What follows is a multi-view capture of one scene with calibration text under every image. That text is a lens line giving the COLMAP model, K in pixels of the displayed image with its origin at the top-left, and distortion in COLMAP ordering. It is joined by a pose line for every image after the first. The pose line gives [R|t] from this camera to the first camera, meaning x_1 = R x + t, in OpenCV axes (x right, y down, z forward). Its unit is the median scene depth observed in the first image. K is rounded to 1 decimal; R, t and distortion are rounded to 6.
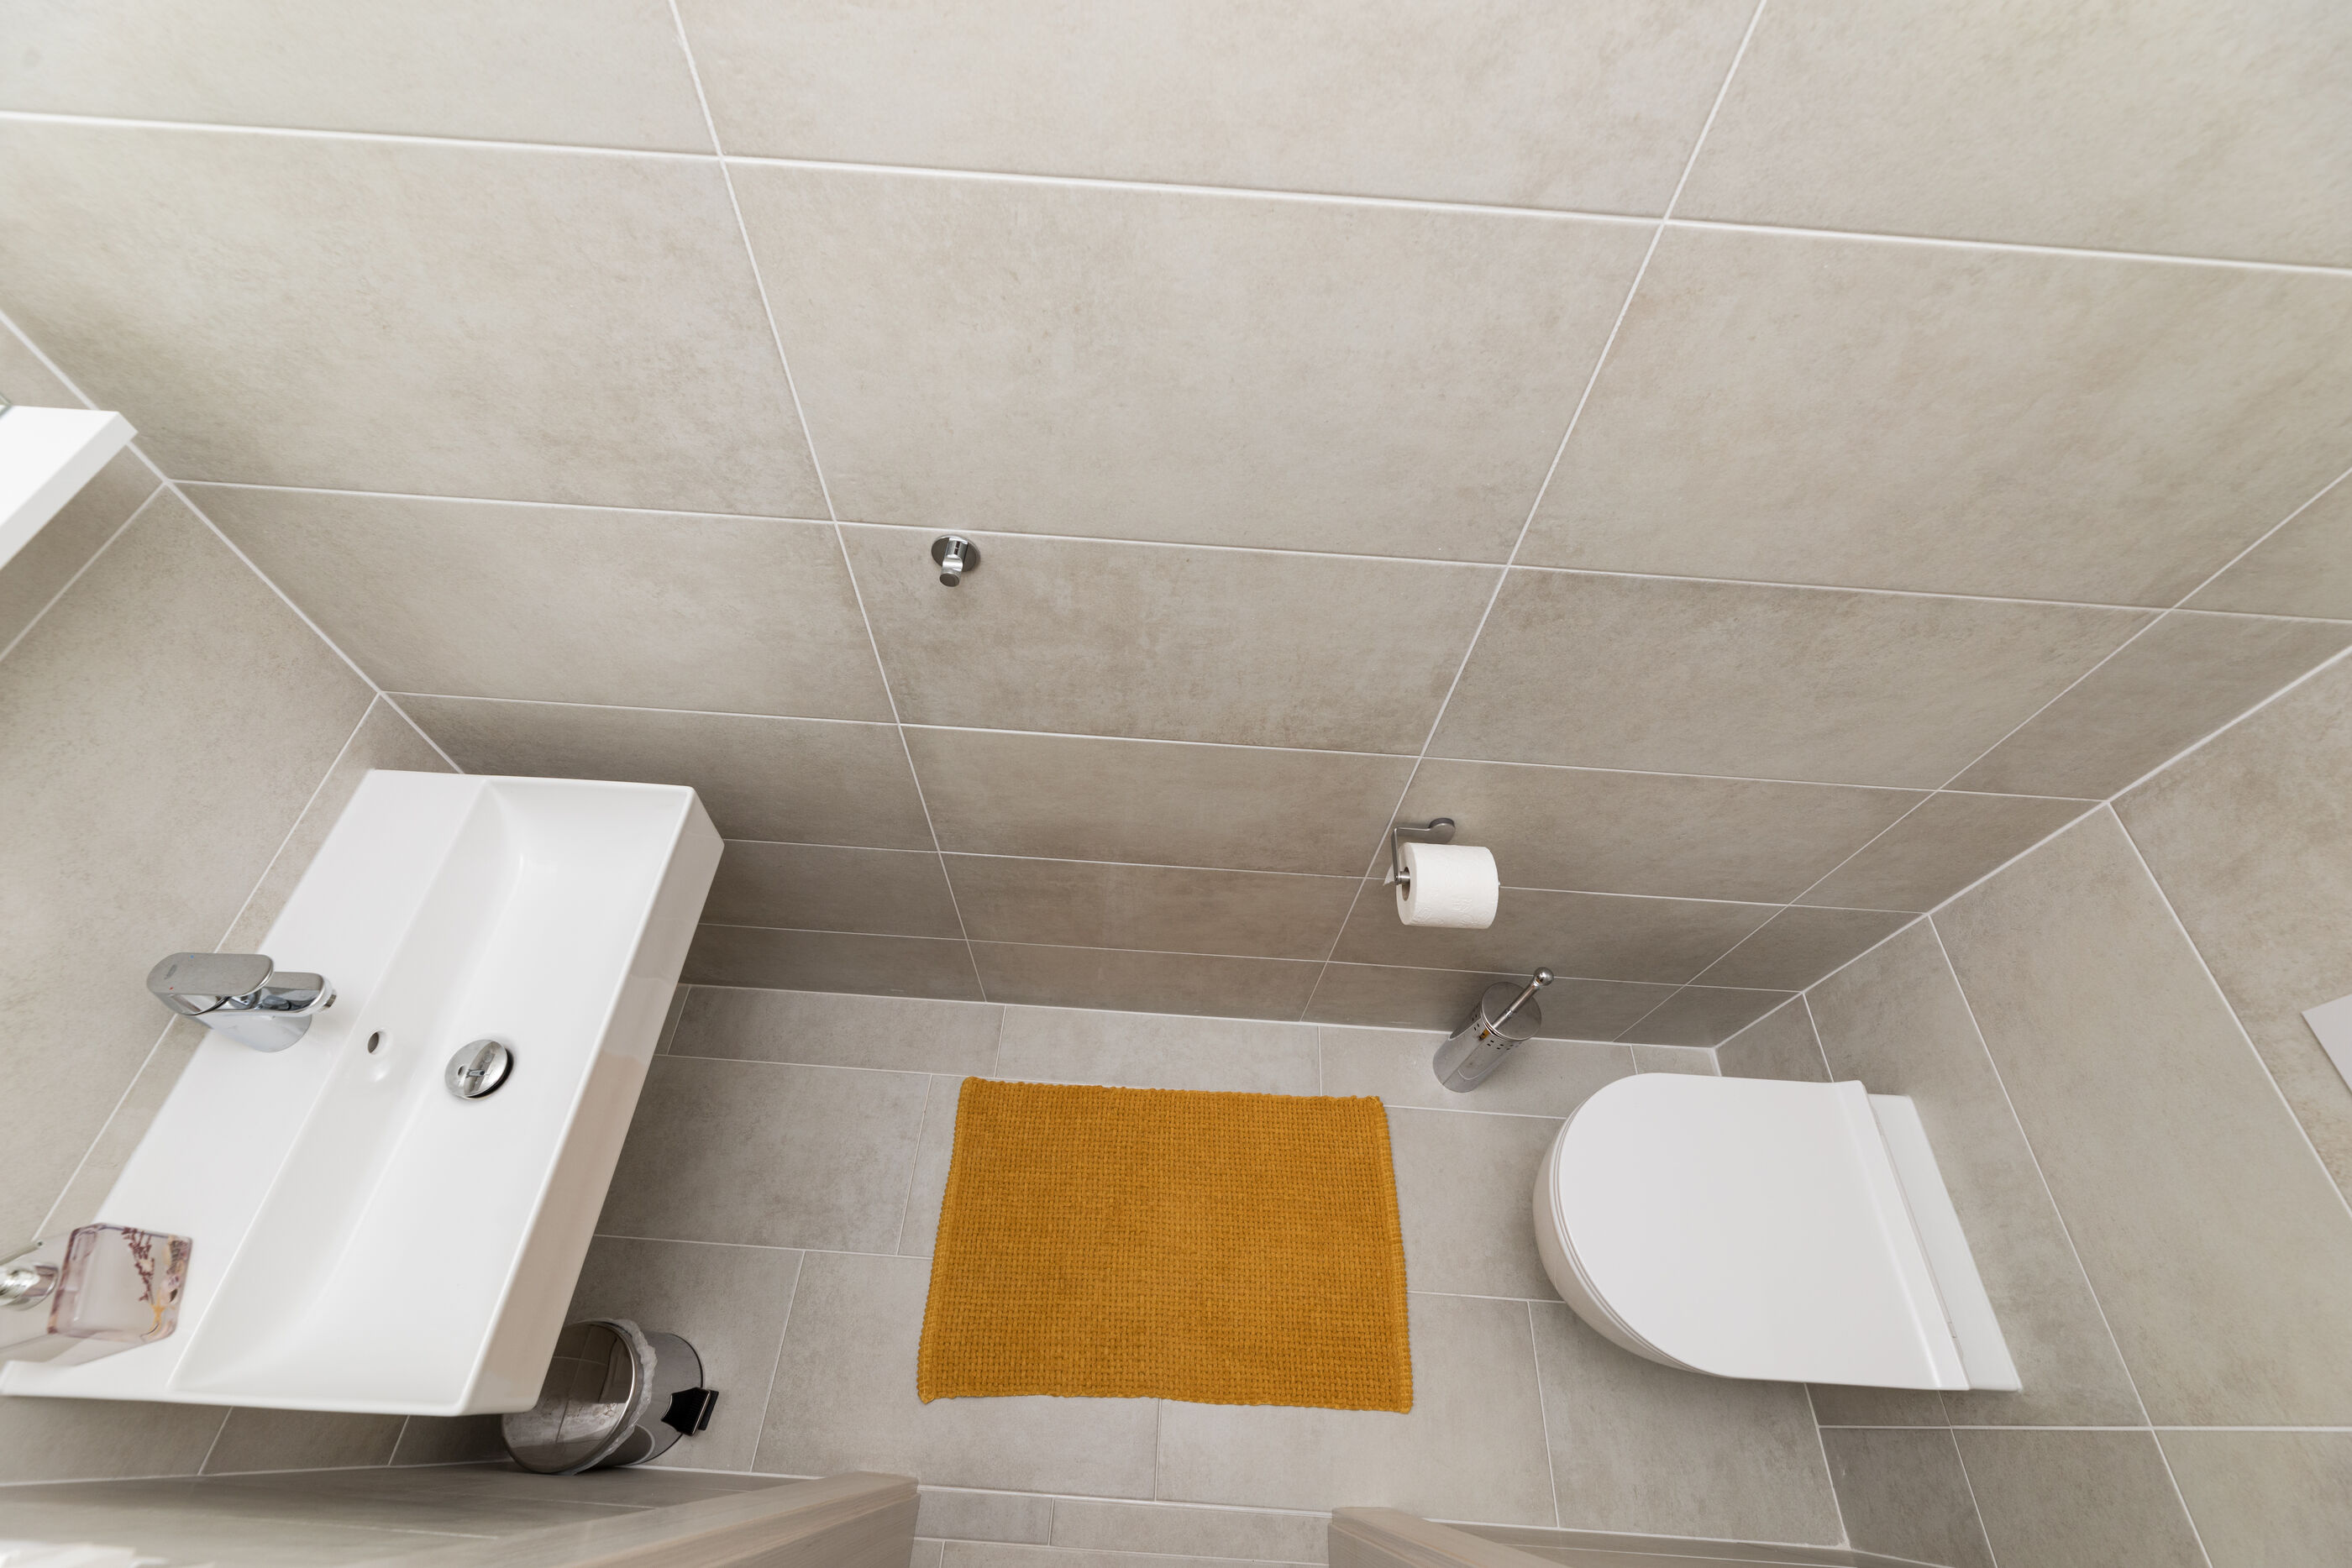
lens RADIAL K [[933.1, 0, 1172.5], [0, 933.1, 782.4], [0, 0, 1]] dist [-0.003540, -0.000054]
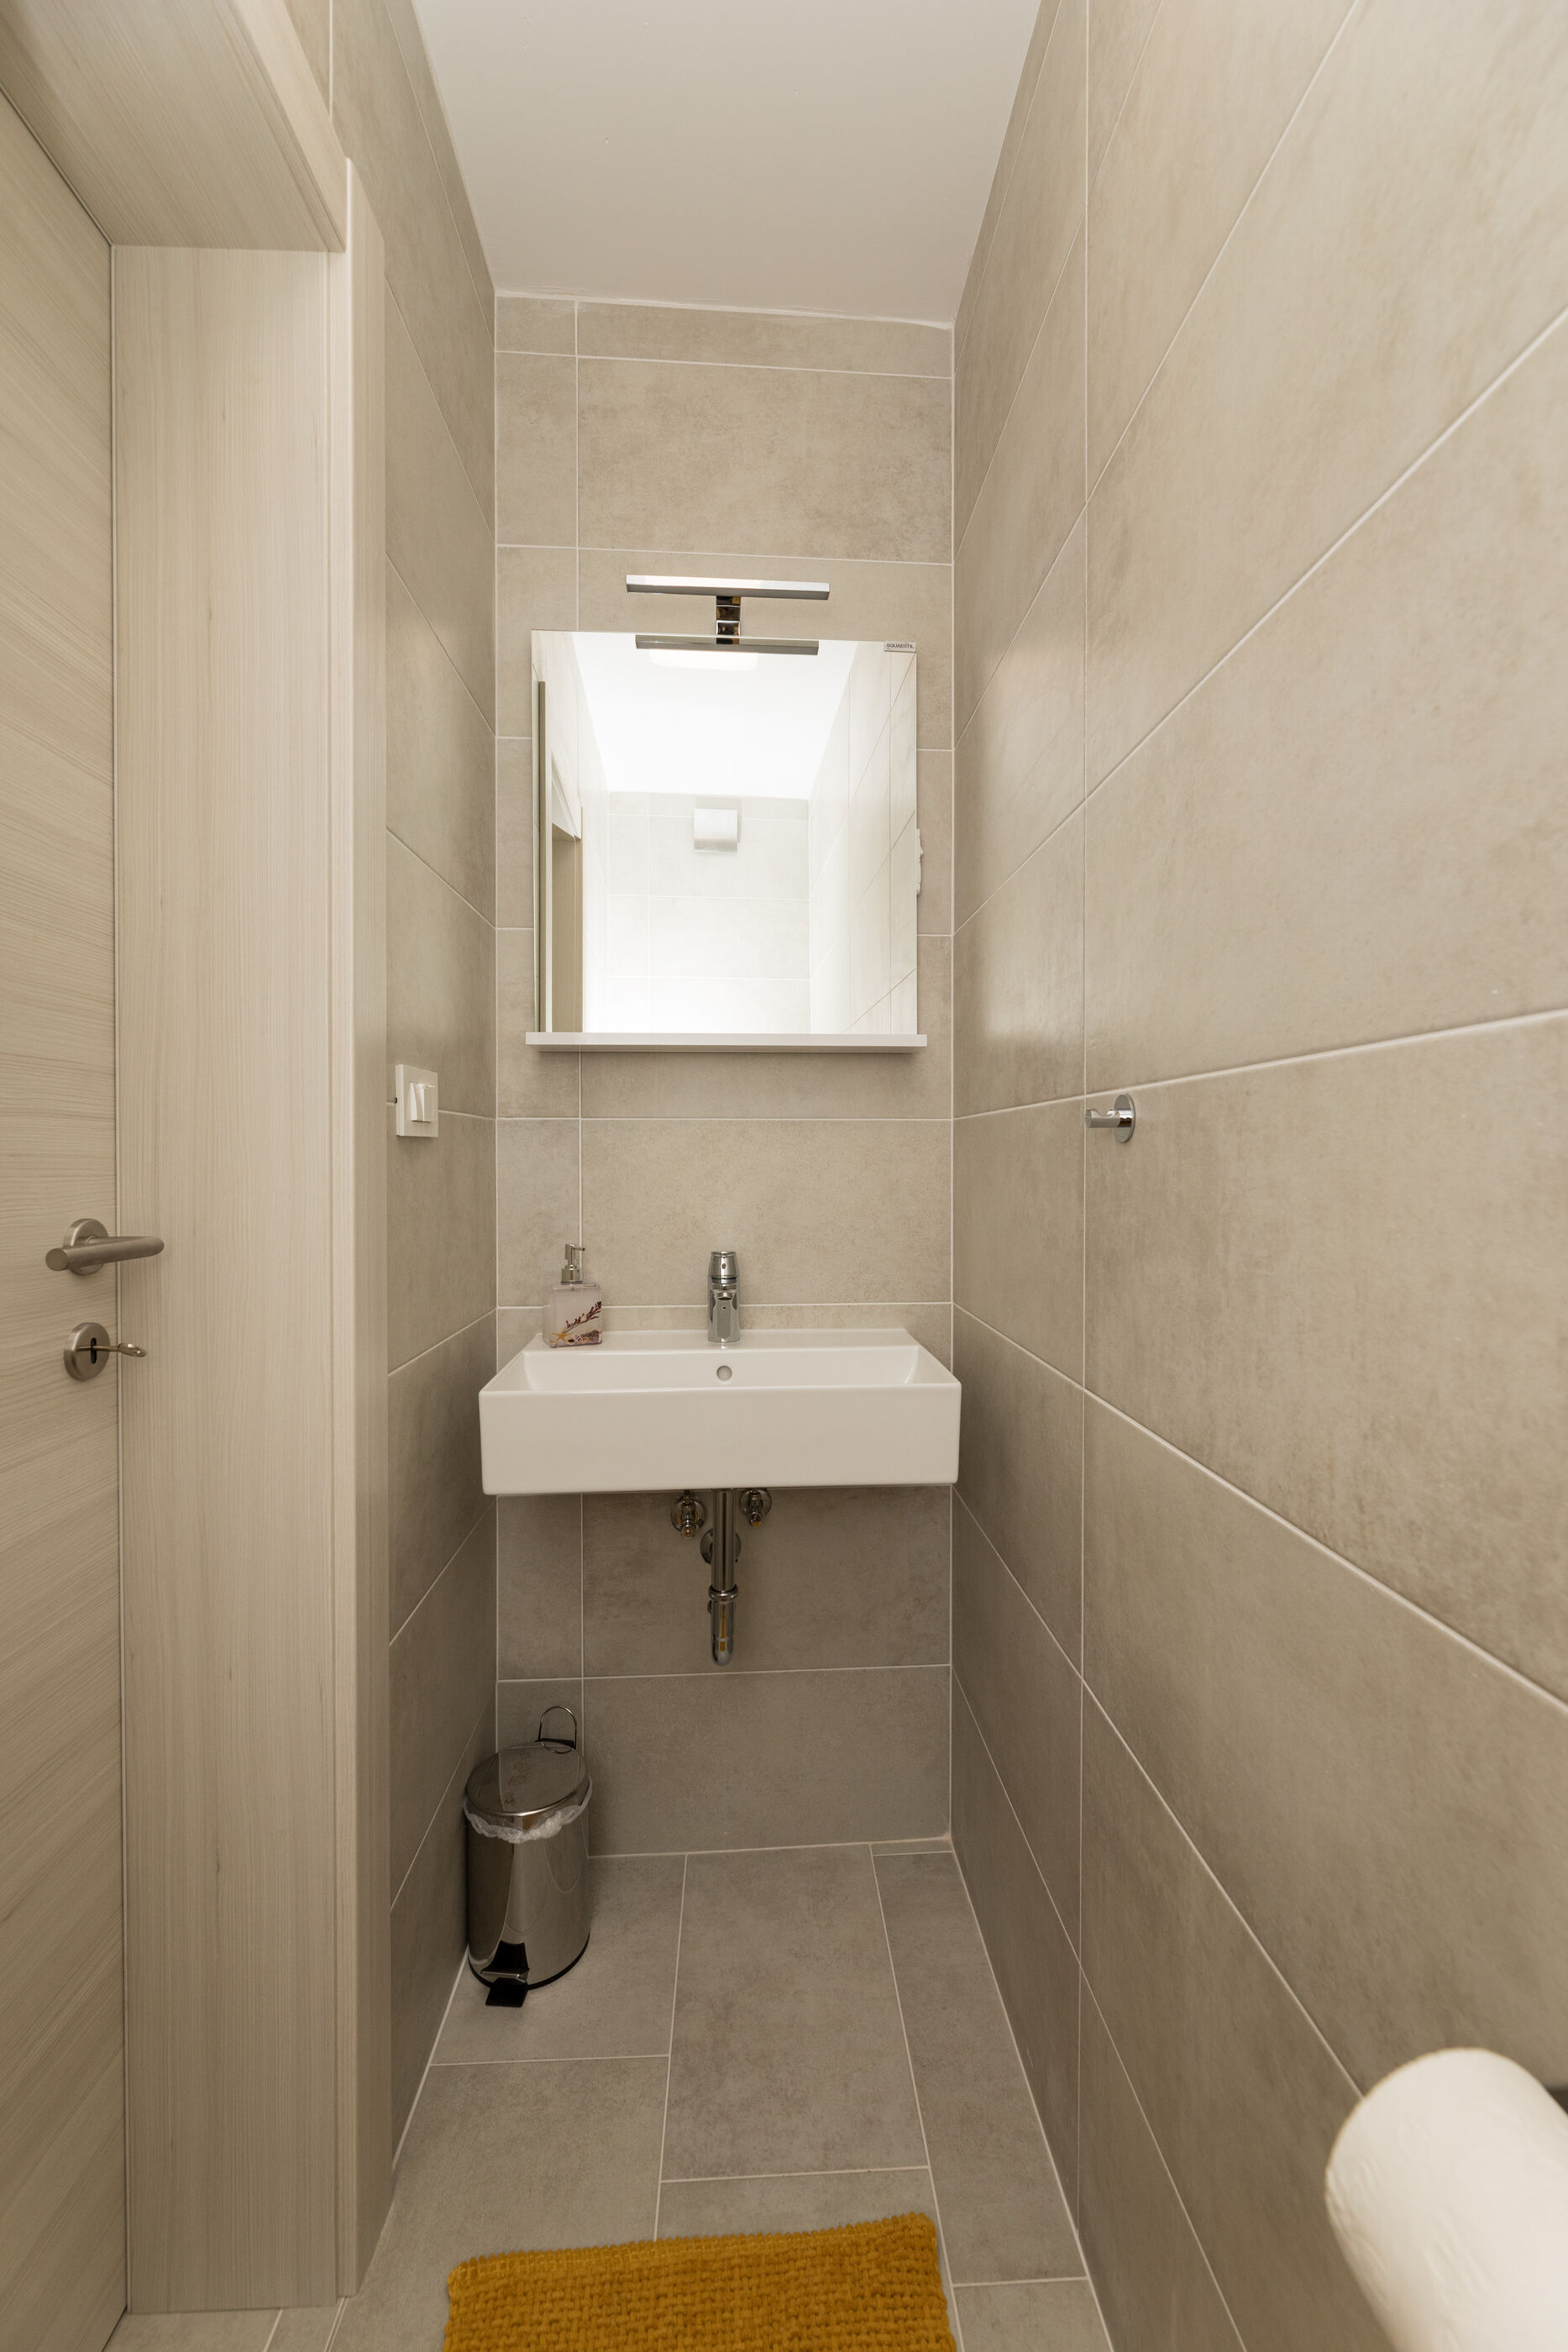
lens RADIAL K [[933.1, 0, 783.1], [0, 933.1, 1168.3], [0, 0, 1]] dist [-0.003540, -0.000054]
pose [[0.117145, 0.004188, -0.993106, 0.589188], [-0.827226, 0.553738, -0.095243, 0.150710], [0.549522, 0.832680, 0.068332, 0.625954]]
